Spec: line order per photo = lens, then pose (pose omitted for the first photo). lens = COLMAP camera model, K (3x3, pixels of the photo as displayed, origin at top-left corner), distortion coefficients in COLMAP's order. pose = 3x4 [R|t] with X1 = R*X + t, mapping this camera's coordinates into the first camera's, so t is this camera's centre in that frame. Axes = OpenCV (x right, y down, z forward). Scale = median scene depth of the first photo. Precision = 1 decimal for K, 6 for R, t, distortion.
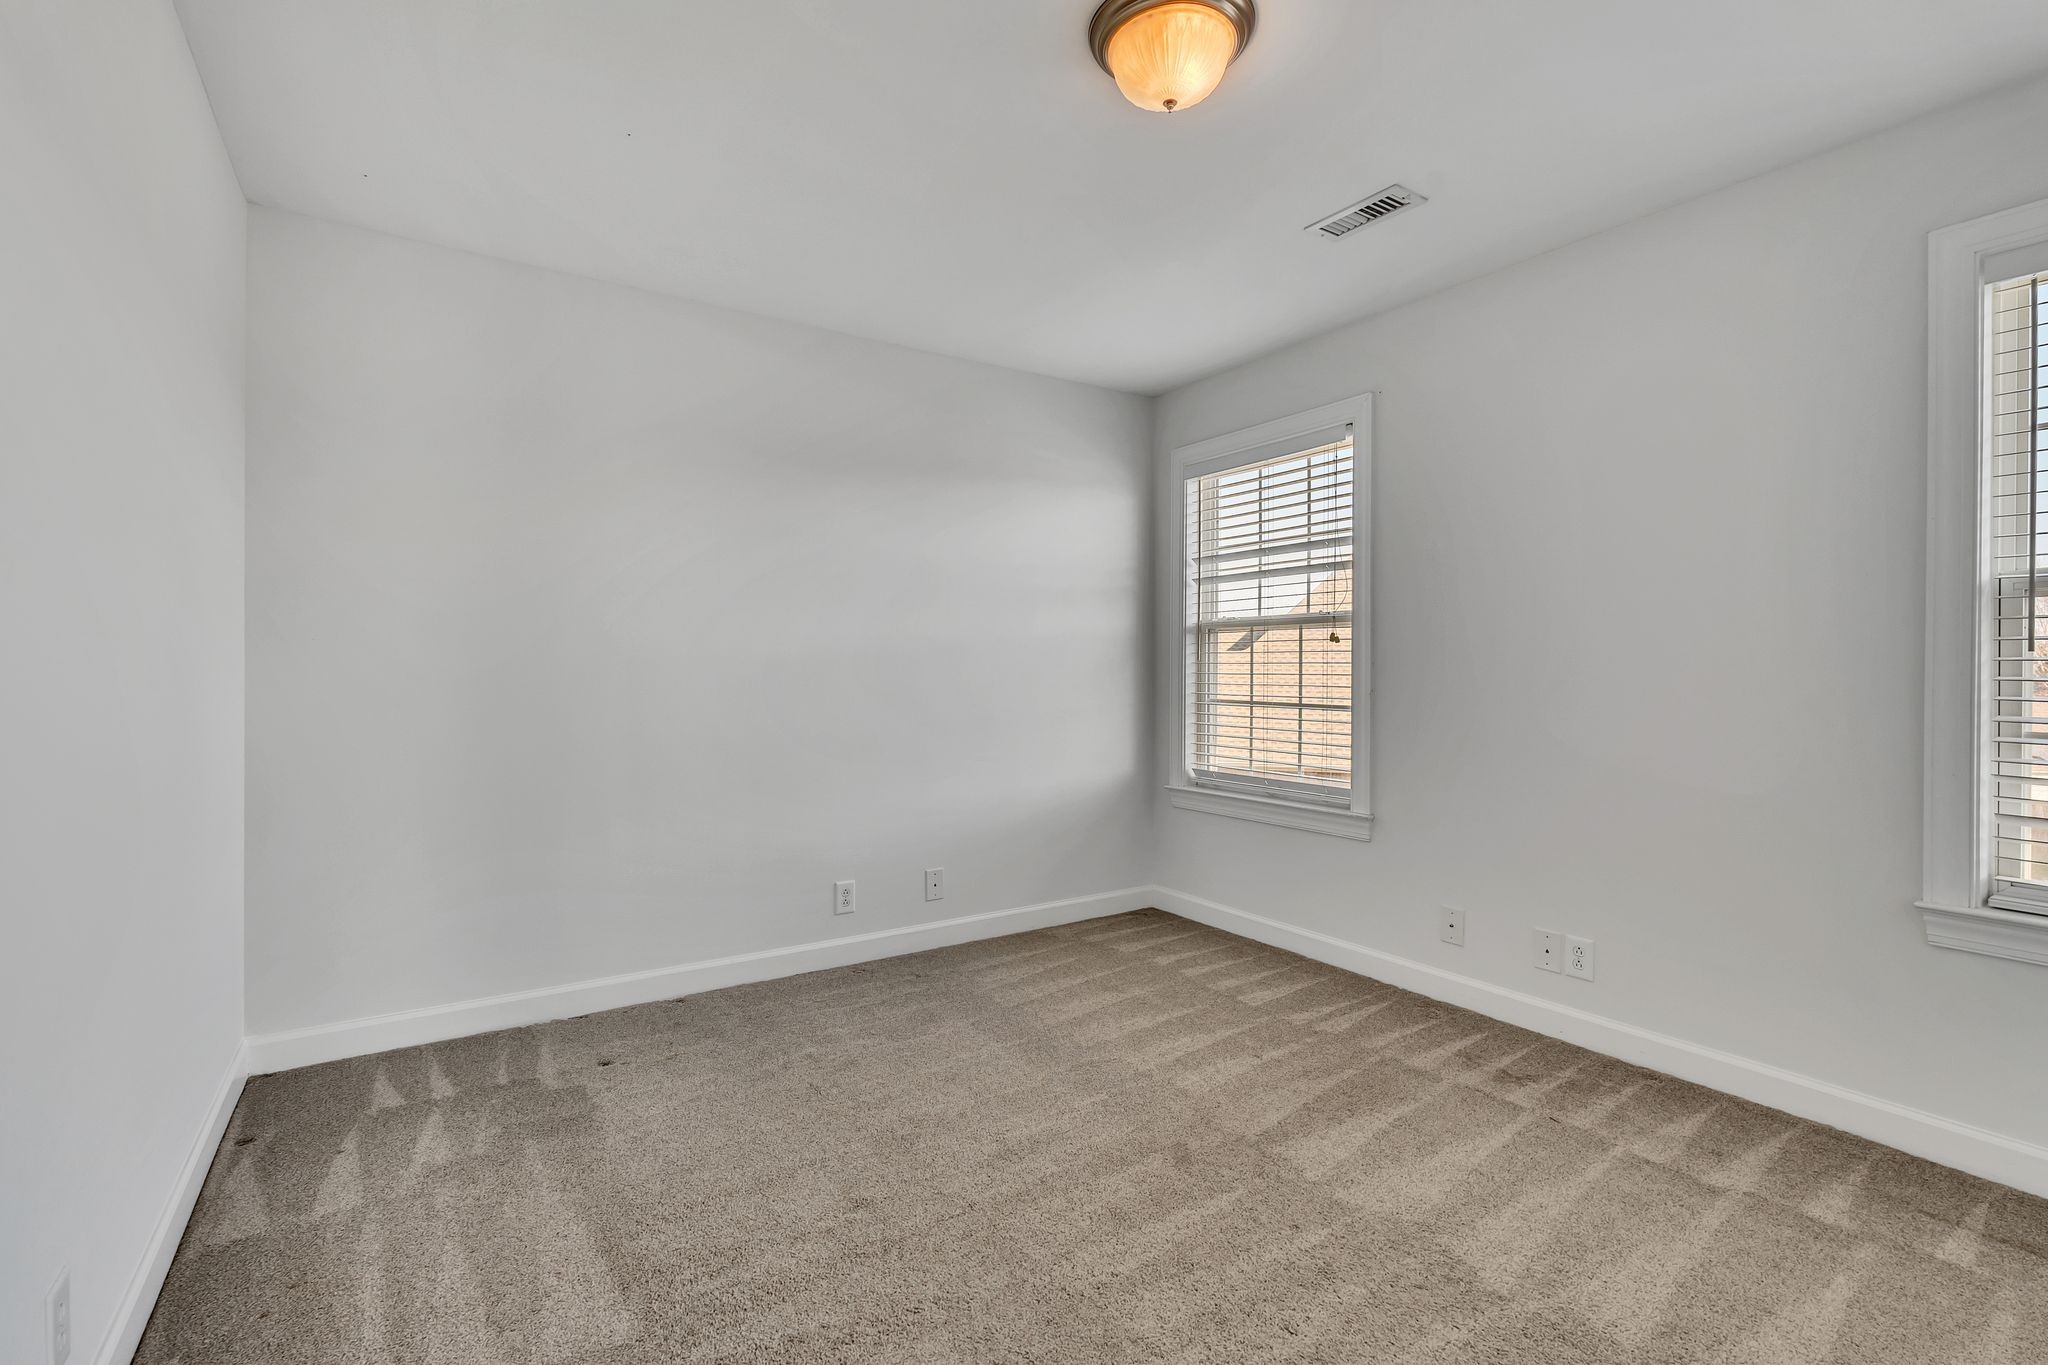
lens RADIAL K [[945.5, 0, 1040.4], [0, 945.5, 668.5], [0, 0, 1]] dist [0.002909, 0.000924]
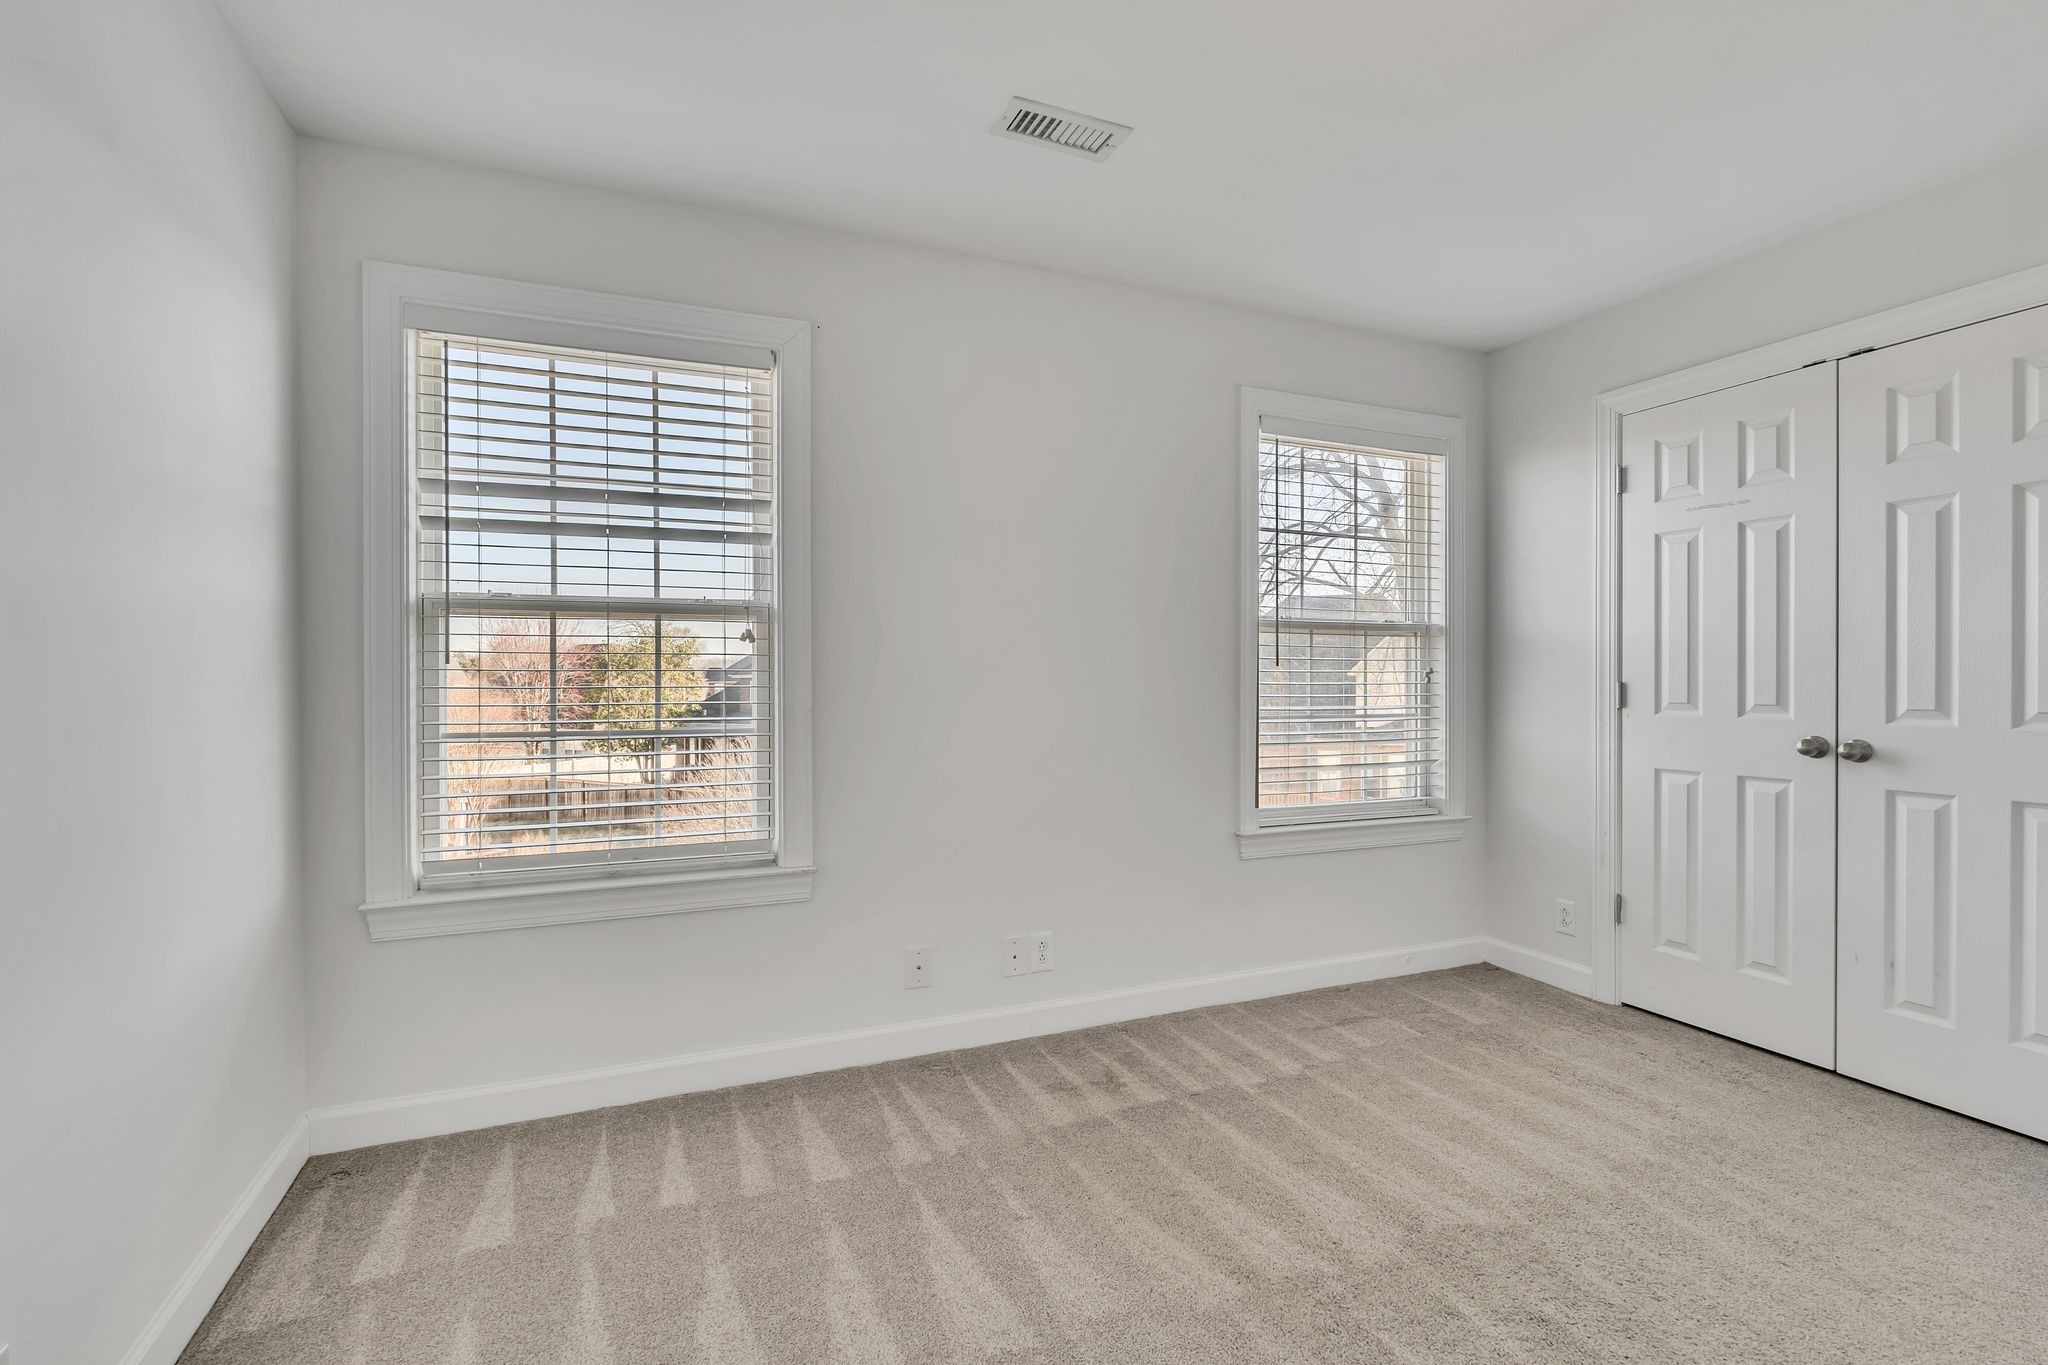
lens RADIAL K [[917.6, 0, 987.8], [0, 917.6, 684.0], [0, 0, 1]] dist [-0.001928, -0.000023]
pose [[0.197565, -0.007980, 0.980257, -0.380987], [0.003159, 0.999967, 0.007504, -0.000127], [-0.980285, 0.001614, 0.197584, 0.742457]]
